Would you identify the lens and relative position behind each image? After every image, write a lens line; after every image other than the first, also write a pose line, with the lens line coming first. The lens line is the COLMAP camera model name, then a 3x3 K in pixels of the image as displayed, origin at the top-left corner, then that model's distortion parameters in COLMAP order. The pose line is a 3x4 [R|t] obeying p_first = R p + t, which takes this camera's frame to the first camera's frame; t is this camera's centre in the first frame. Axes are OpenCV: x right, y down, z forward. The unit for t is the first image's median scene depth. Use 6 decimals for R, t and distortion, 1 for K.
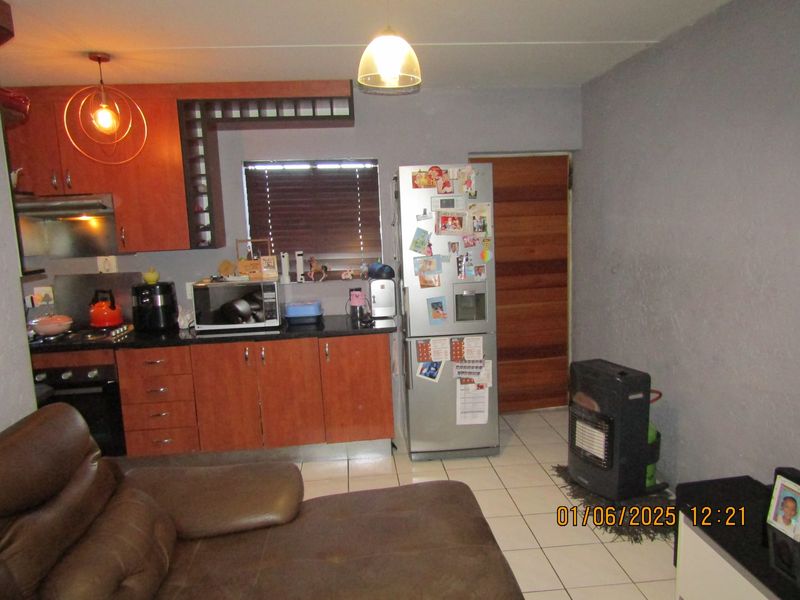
lens RADIAL K [[569.8, 0, 399.9], [0, 569.8, 299.8], [0, 0, 1]] dist [-0.018246, 0.003446]
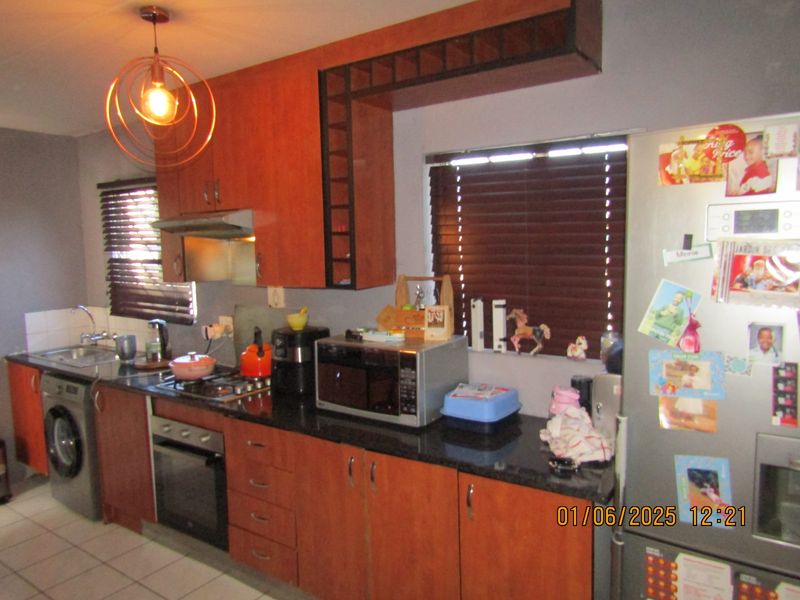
lens RADIAL K [[569.8, 0, 400.6], [0, 569.8, 302.2], [0, 0, 1]] dist [-0.018246, 0.003446]
pose [[0.756767, 0.089575, -0.647518, 0.141105], [-0.097590, 0.994947, 0.023581, -0.094582], [0.646359, 0.045346, 0.761685, 0.524642]]
